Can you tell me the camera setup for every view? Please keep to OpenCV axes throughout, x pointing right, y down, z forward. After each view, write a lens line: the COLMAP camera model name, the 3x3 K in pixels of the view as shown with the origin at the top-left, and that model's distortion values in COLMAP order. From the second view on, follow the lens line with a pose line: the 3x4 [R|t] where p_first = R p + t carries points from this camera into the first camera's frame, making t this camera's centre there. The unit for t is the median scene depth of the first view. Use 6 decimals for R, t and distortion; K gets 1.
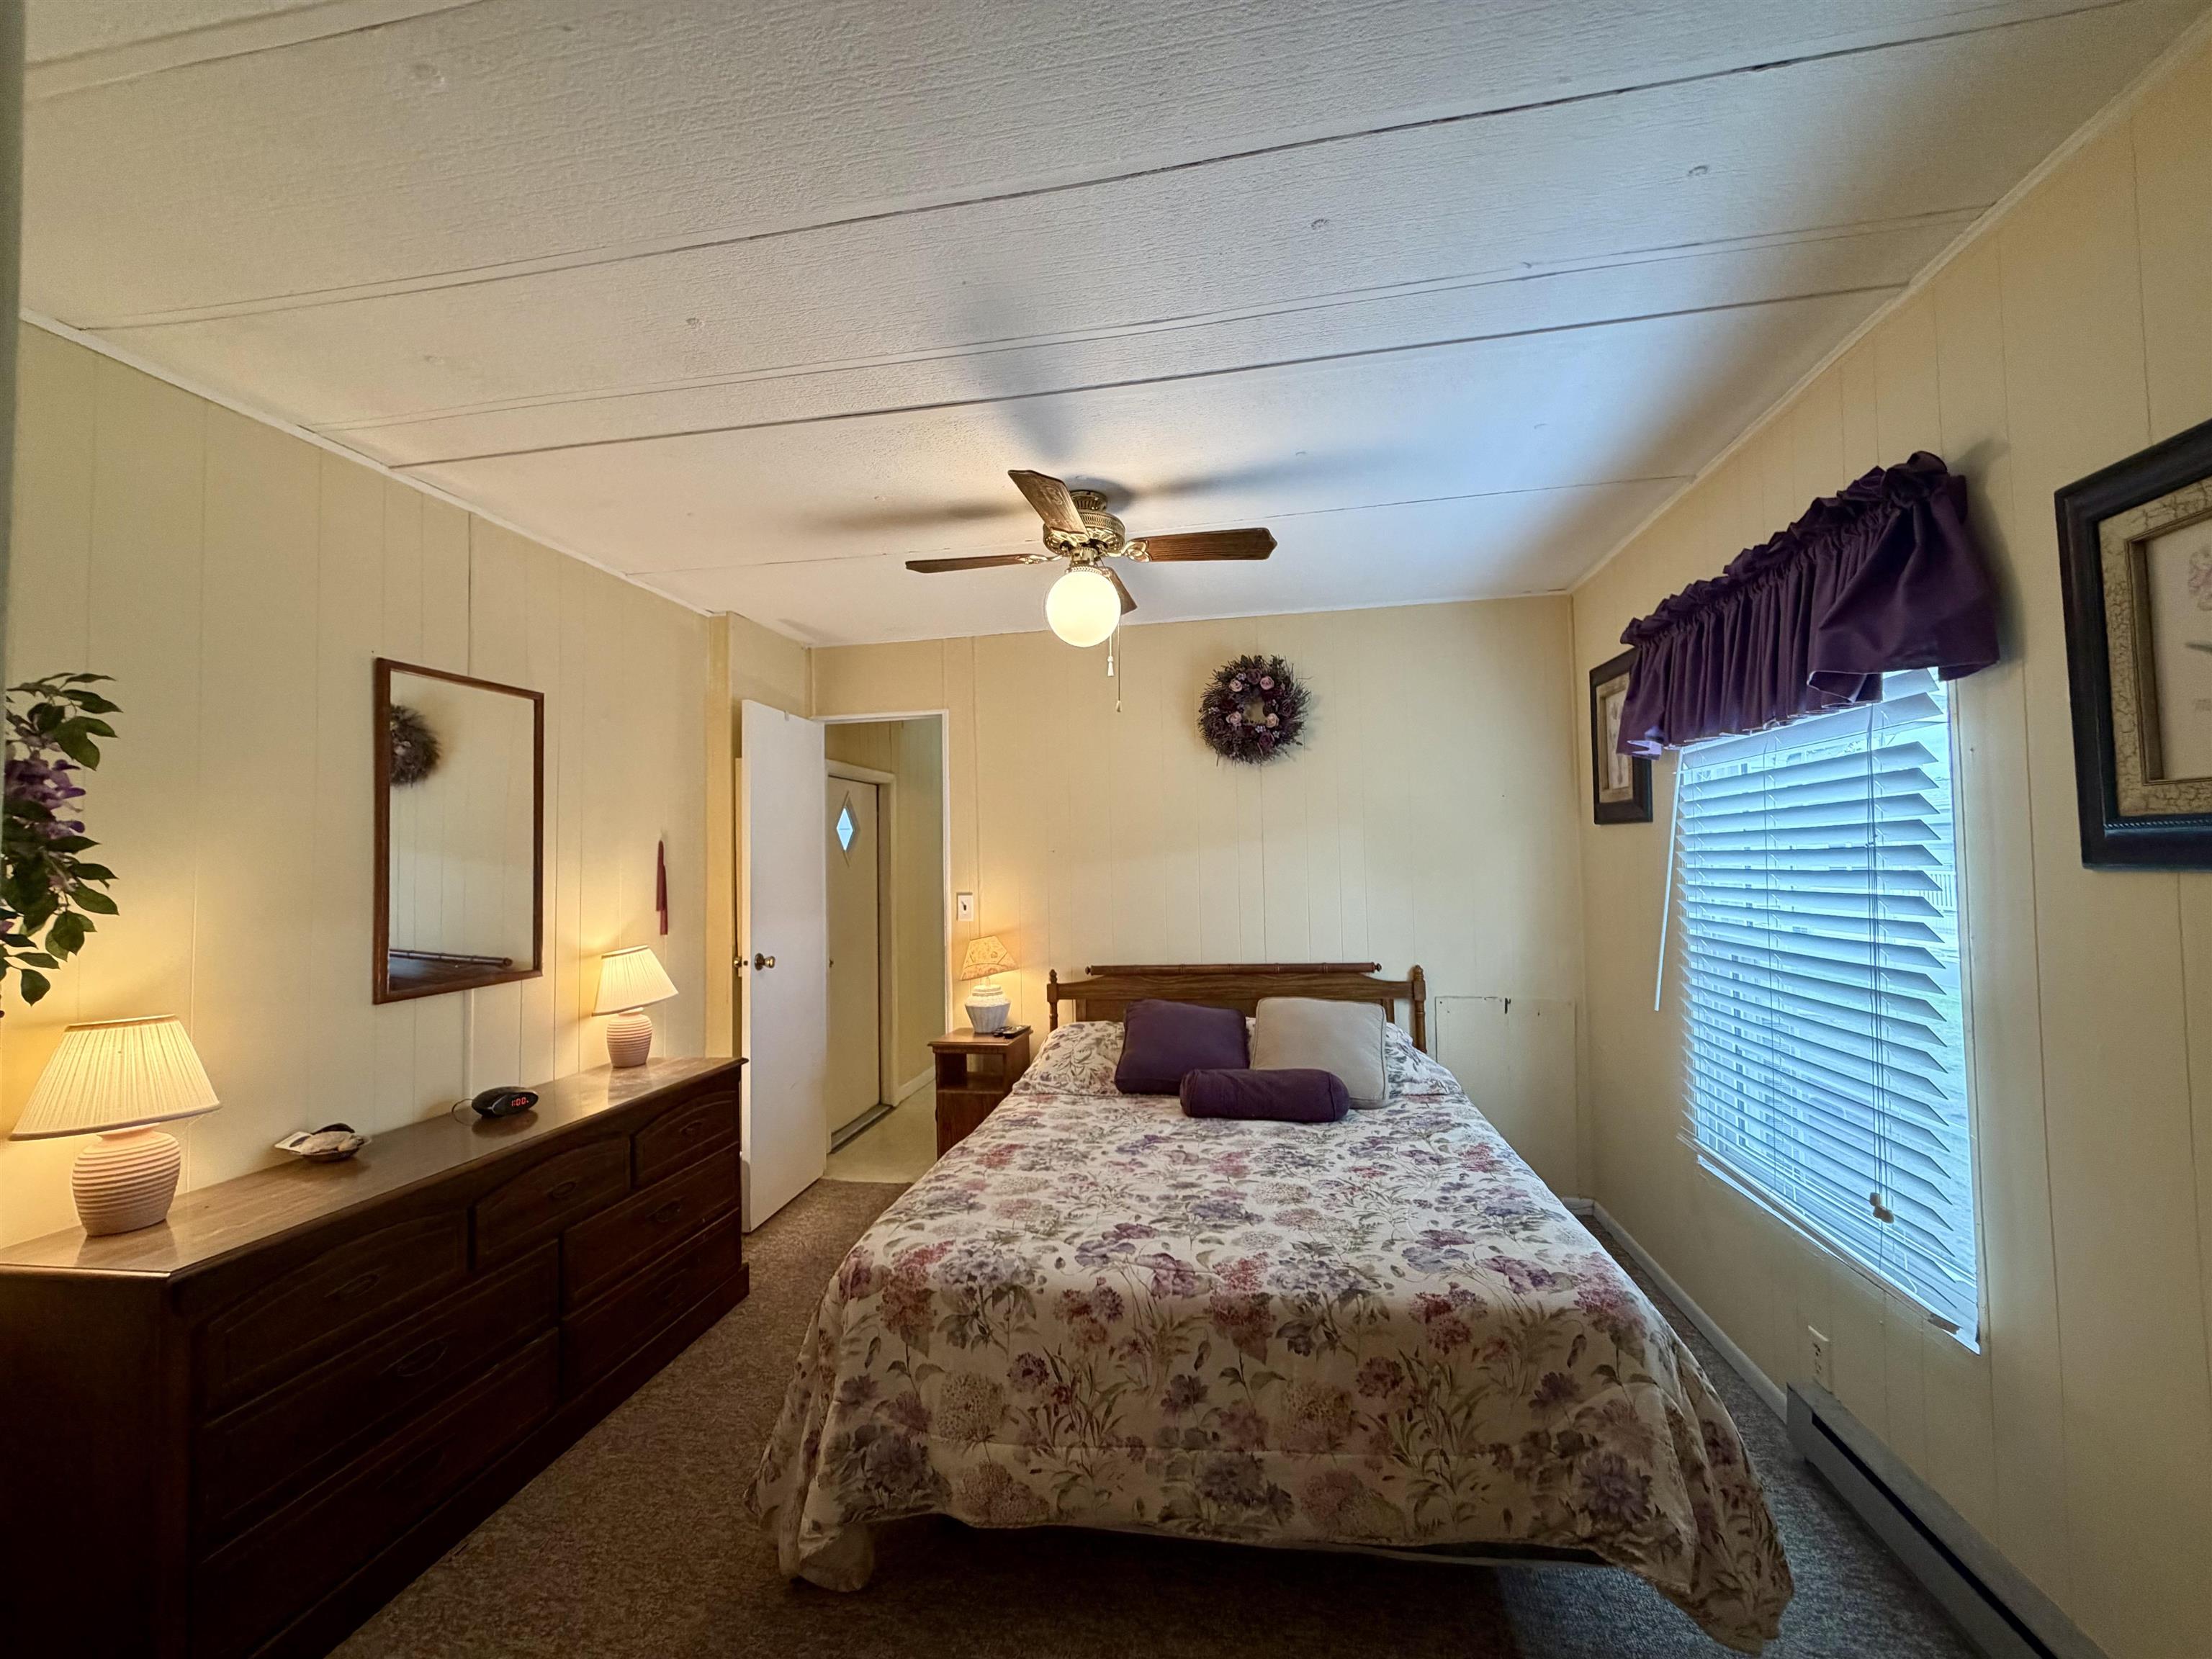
lens RADIAL K [[878.4, 0, 1101.6], [0, 878.4, 833.4], [0, 0, 1]] dist [0.001106, -0.000428]
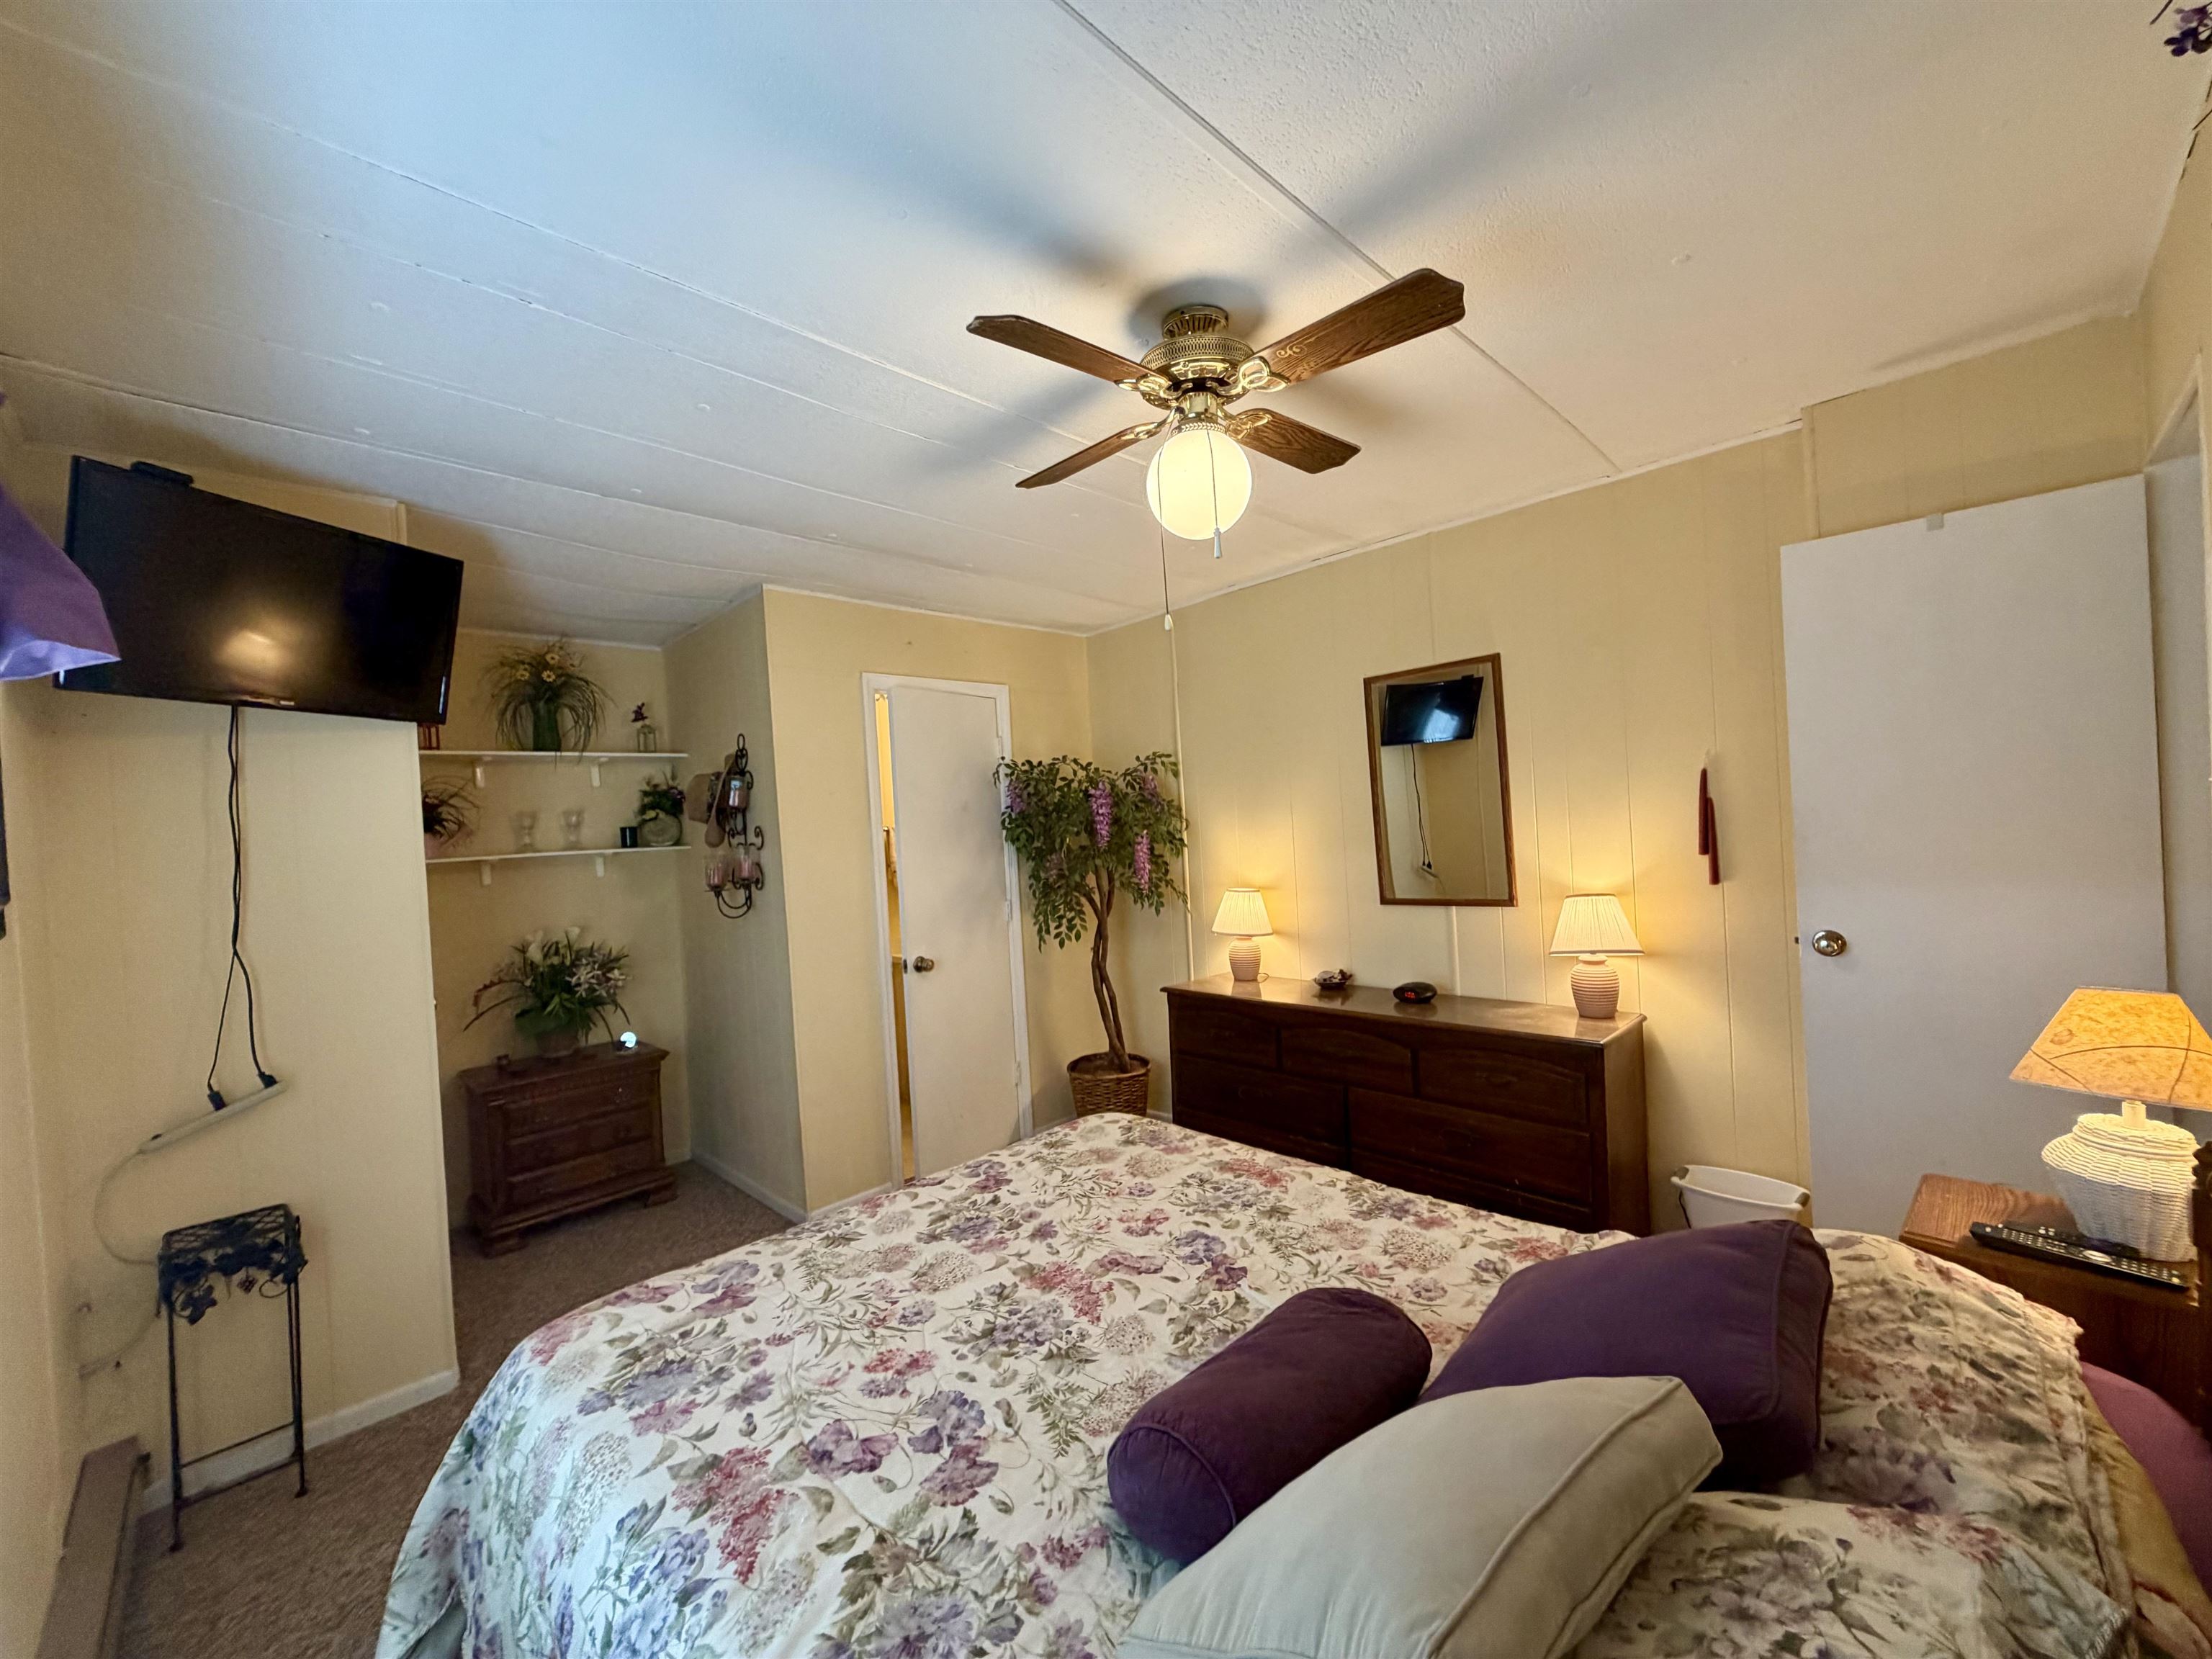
lens RADIAL K [[878.4, 0, 1101.6], [0, 878.4, 833.4], [0, 0, 1]] dist [0.001106, -0.000428]
pose [[-0.569847, 0.058327, -0.819678, 0.759540], [0.095657, 0.995405, 0.004330, 0.018057], [0.816164, -0.075940, -0.572808, 1.609051]]
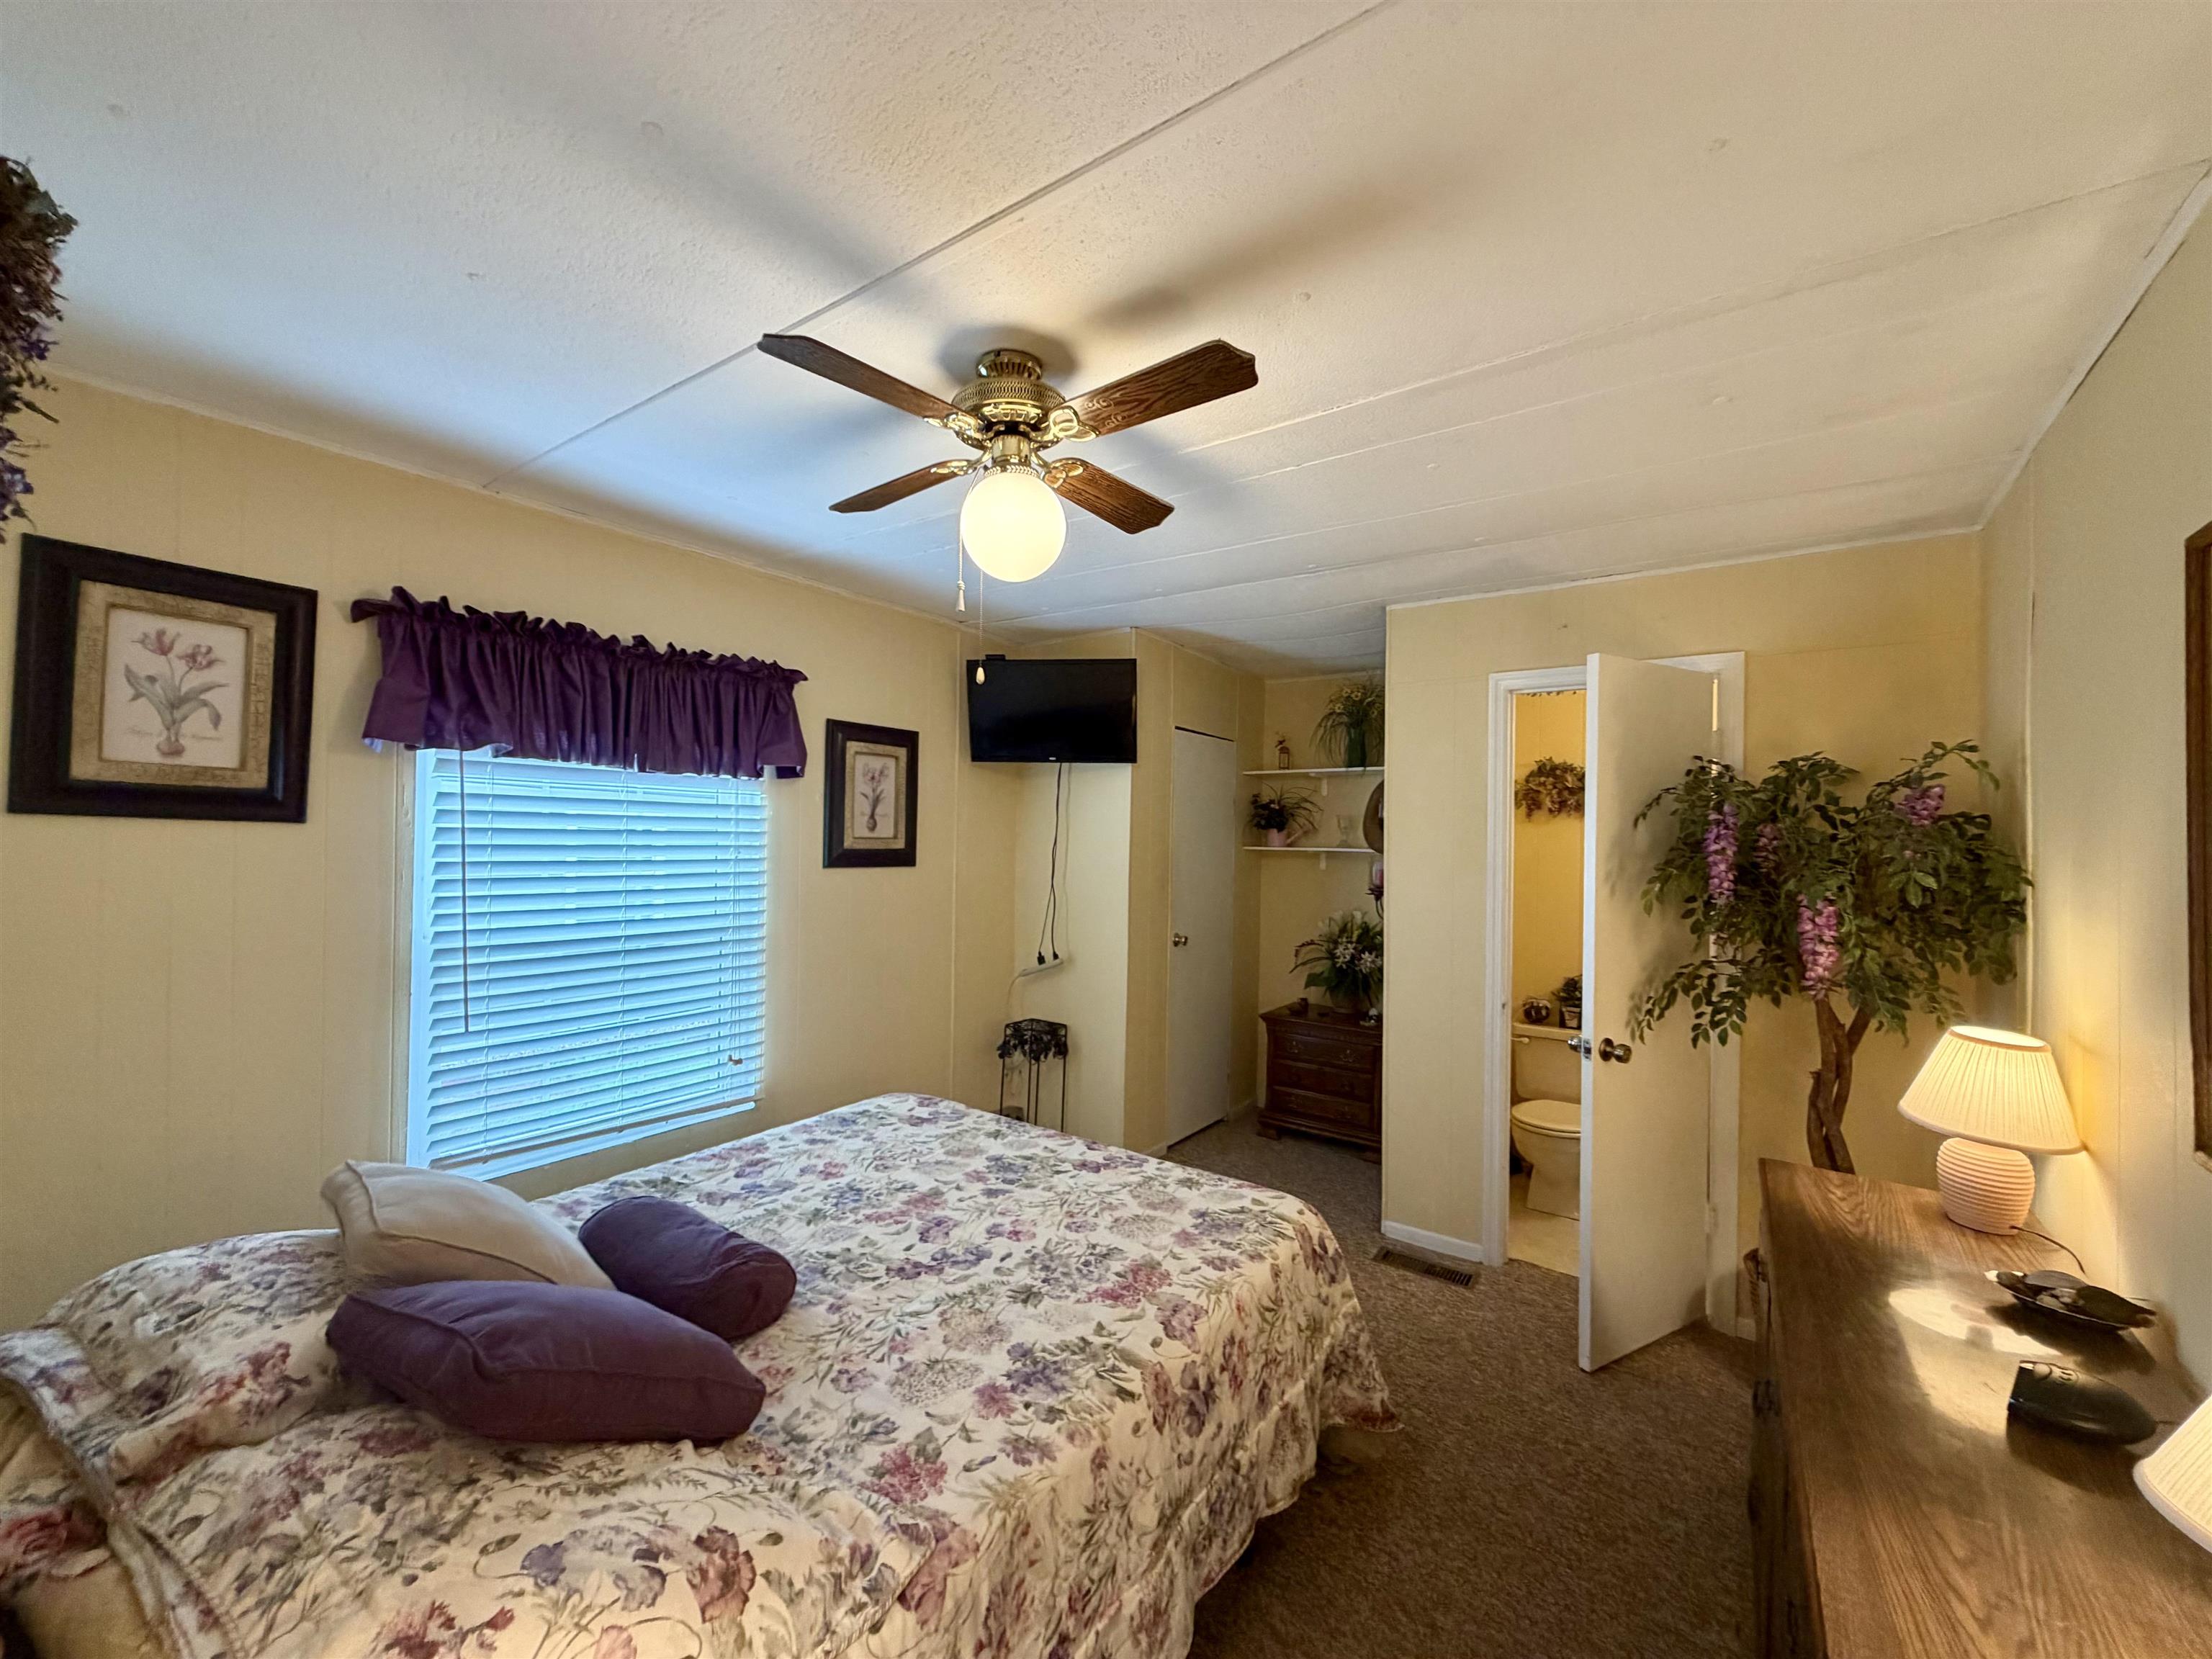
lens RADIAL K [[878.4, 0, 1101.6], [0, 878.4, 833.4], [0, 0, 1]] dist [0.001106, -0.000428]
pose [[-0.902084, 0.004336, 0.431540, -0.474217], [-0.016046, 0.998921, -0.043580, 0.025512], [-0.431263, -0.046238, -0.901041, 1.944775]]
